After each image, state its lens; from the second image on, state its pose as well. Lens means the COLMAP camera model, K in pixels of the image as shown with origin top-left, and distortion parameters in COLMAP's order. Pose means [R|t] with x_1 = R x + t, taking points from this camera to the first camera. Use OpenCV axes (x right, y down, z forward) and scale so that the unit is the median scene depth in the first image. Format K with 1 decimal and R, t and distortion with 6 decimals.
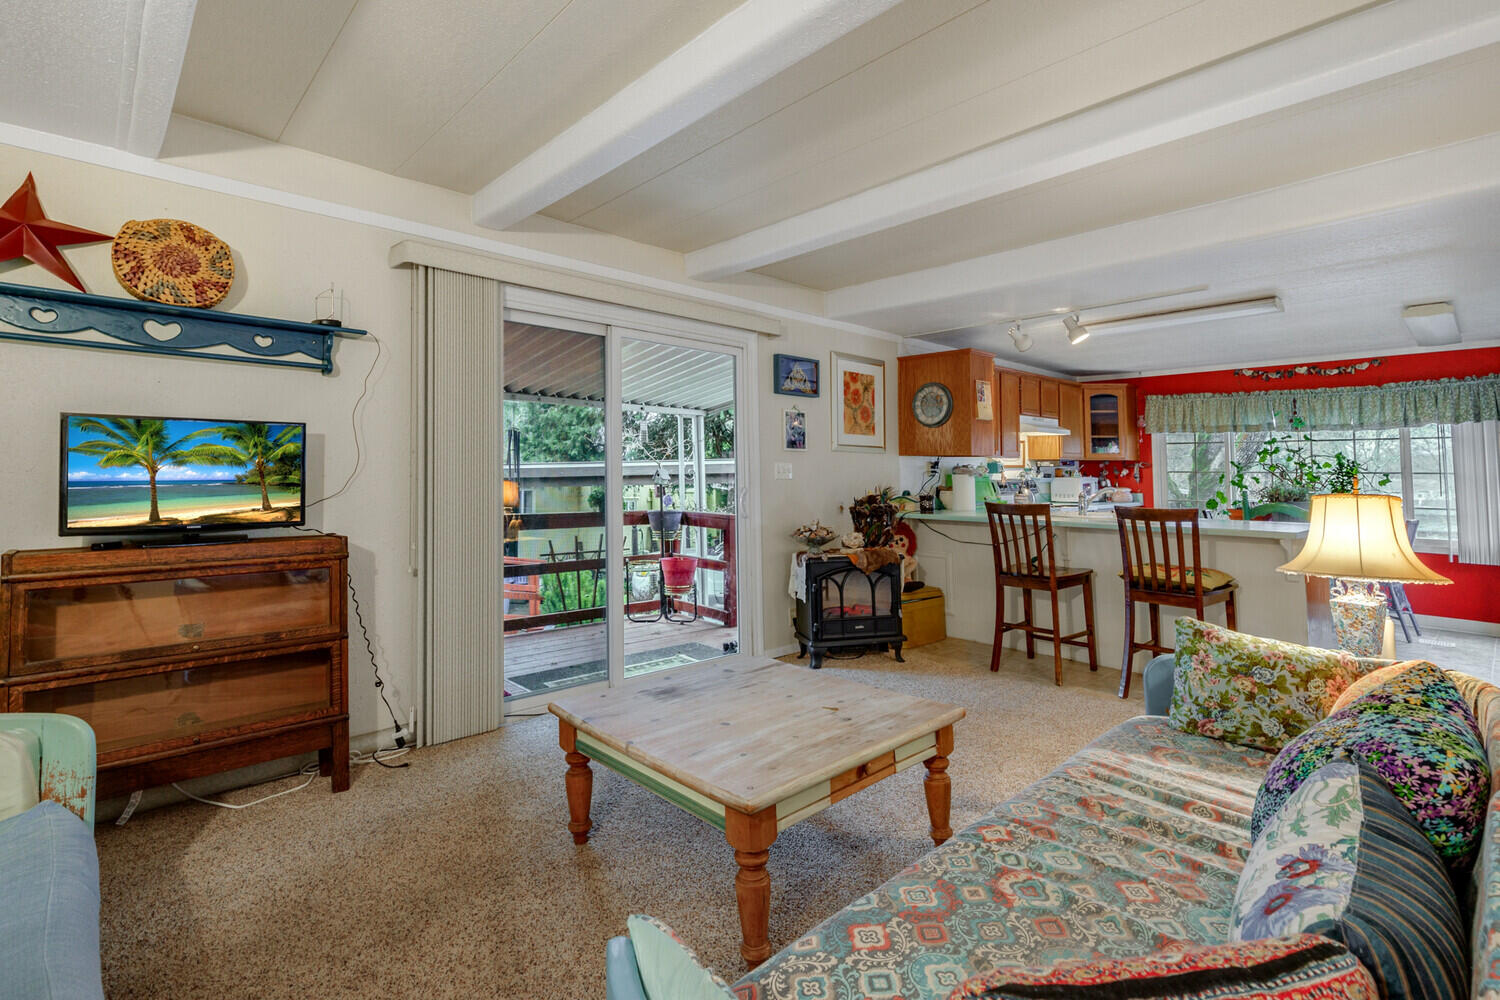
lens RADIAL K [[690.2, 0, 769.6], [0, 690.2, 435.3], [0, 0, 1]] dist [0.014022, -0.001493]
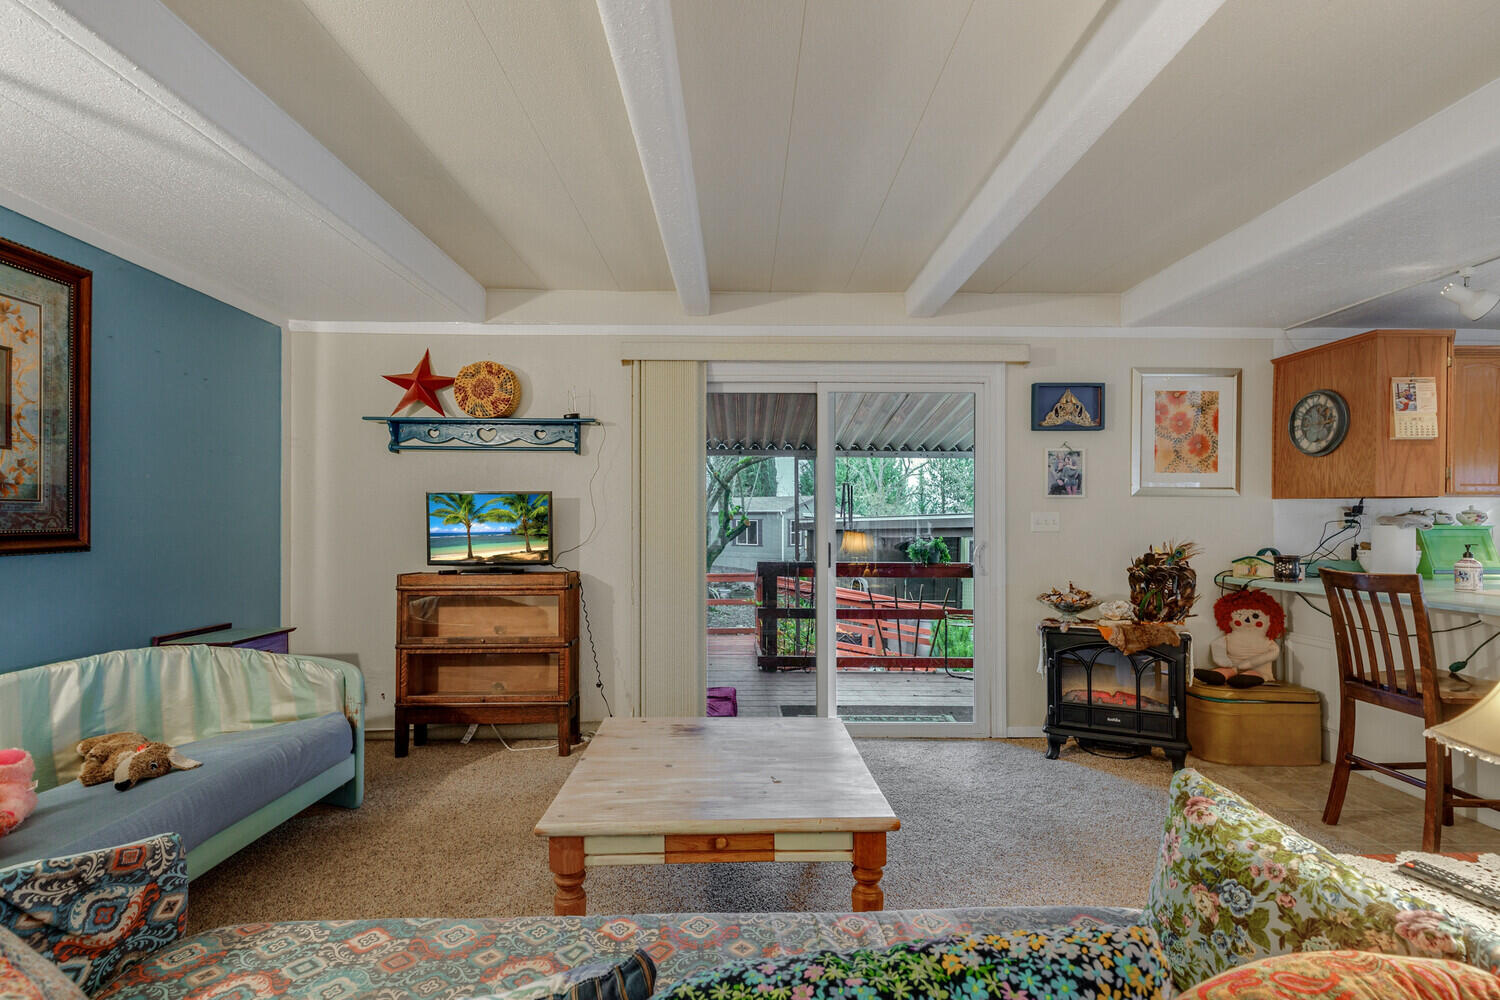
lens RADIAL K [[683.2, 0, 756.6], [0, 683.2, 521.9], [0, 0, 1]] dist [0.008823, -0.001244]
pose [[0.744715, -0.005039, -0.667364, 0.319501], [0.041427, 0.998392, 0.038690, 0.004146], [0.666096, -0.056459, 0.743726, 0.144946]]
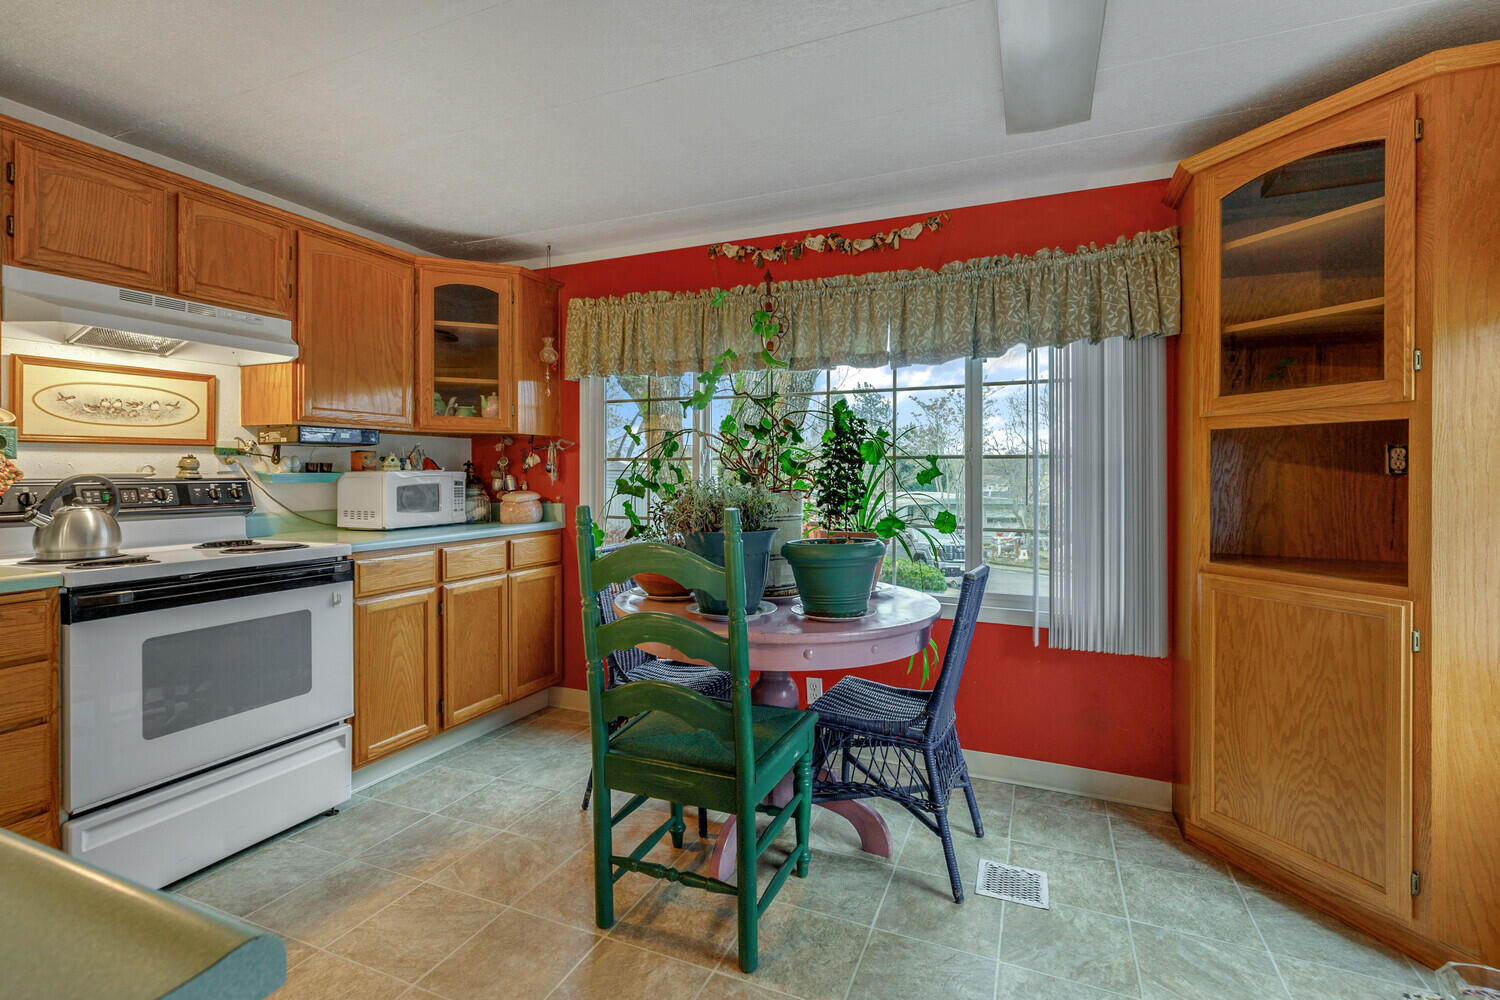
lens RADIAL K [[683.2, 0, 755.6], [0, 683.2, 471.9], [0, 0, 1]] dist [0.008823, -0.001244]
pose [[0.910523, -0.006189, 0.413412, 0.732755], [-0.016889, 0.998497, 0.052144, 0.054798], [-0.413114, -0.054460, 0.909050, 0.798288]]
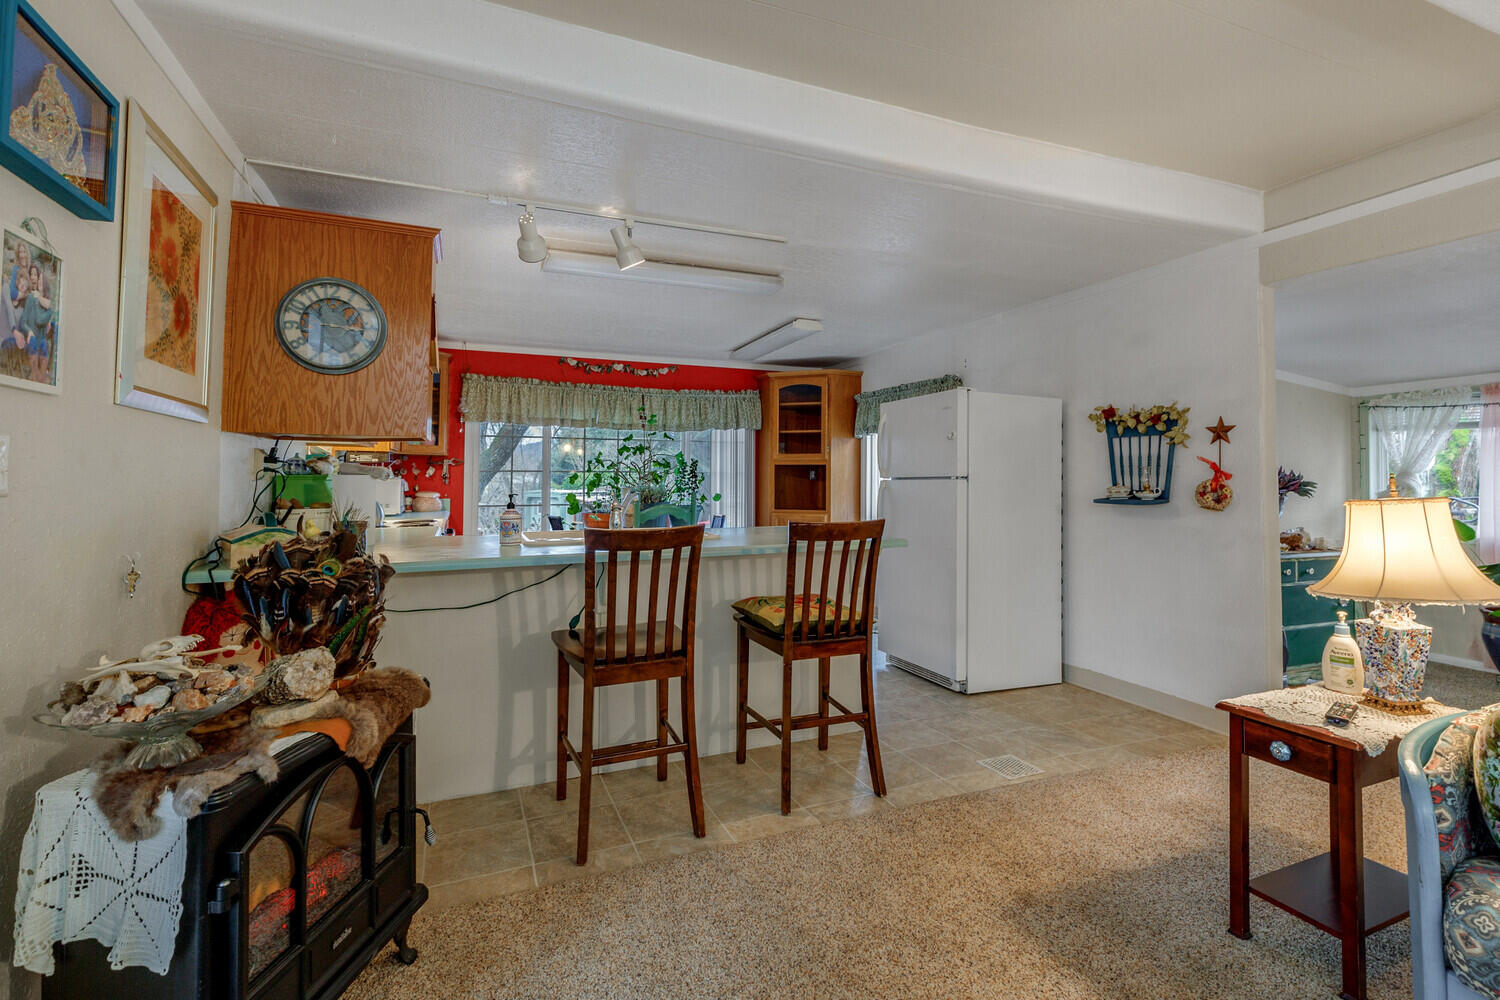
lens RADIAL K [[683.2, 0, 725.9], [0, 683.2, 457.1], [0, 0, 1]] dist [0.008823, -0.001244]
pose [[0.368745, 0.018372, 0.929349, -0.110632], [-0.050789, 0.998709, 0.000409, 0.035235], [-0.928142, -0.047351, 0.369202, 0.679036]]
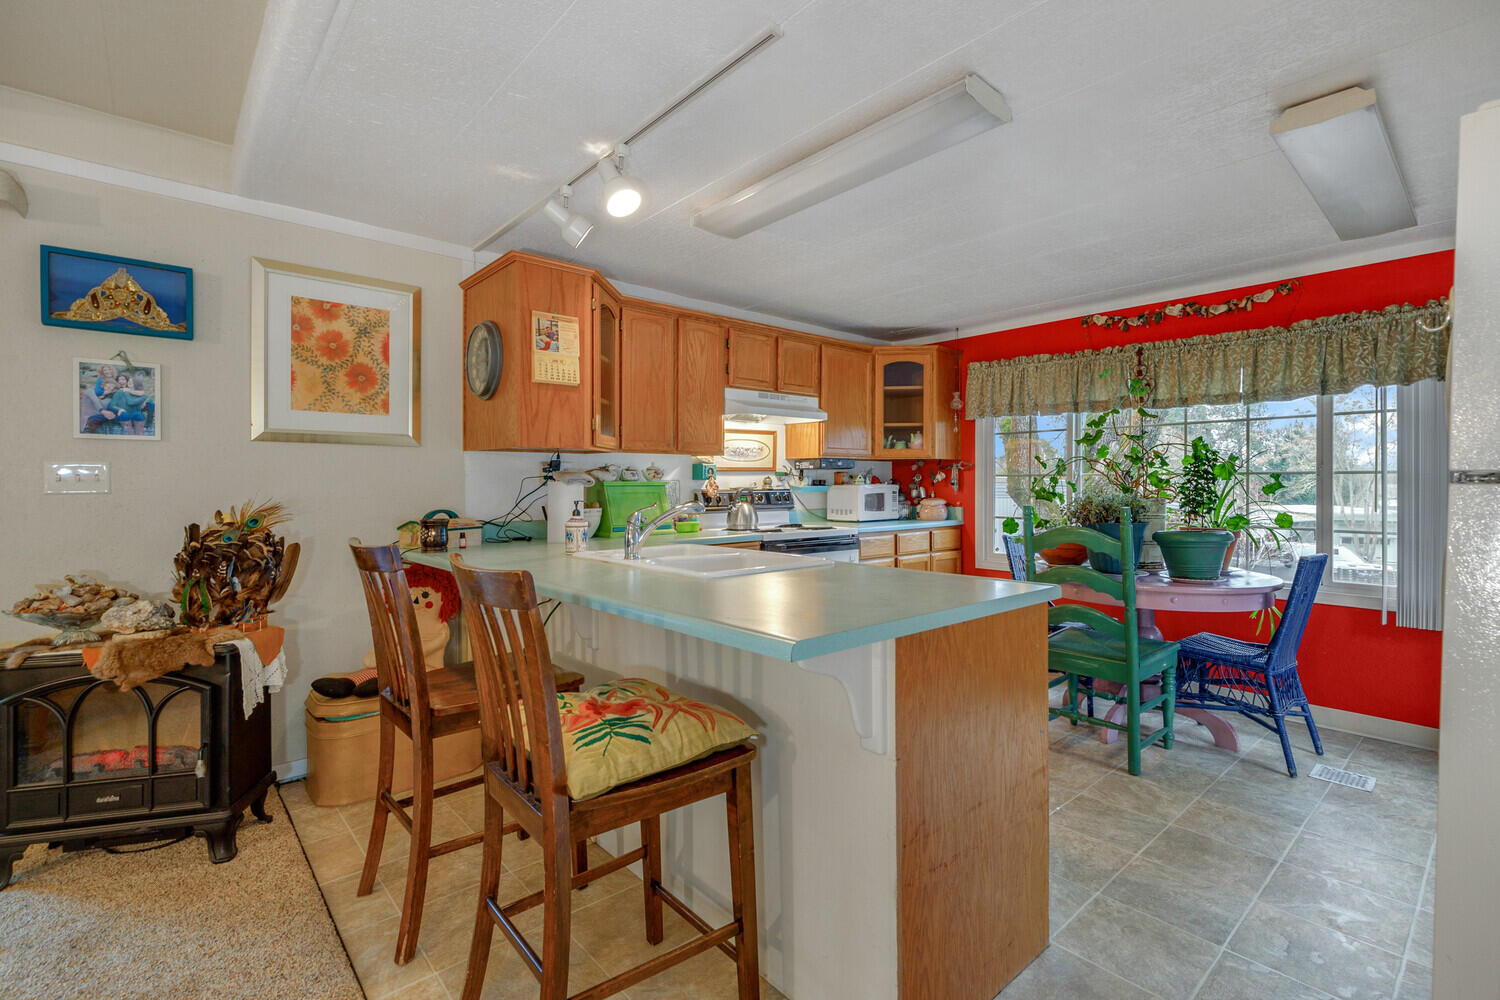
lens RADIAL K [[683.2, 0, 755.6], [0, 683.2, 487.8], [0, 0, 1]] dist [0.008823, -0.001244]
pose [[0.999772, -0.009370, -0.019183, 0.546982], [0.010538, 0.998037, 0.061733, 0.033150], [0.018567, -0.061921, 0.997908, 0.502091]]
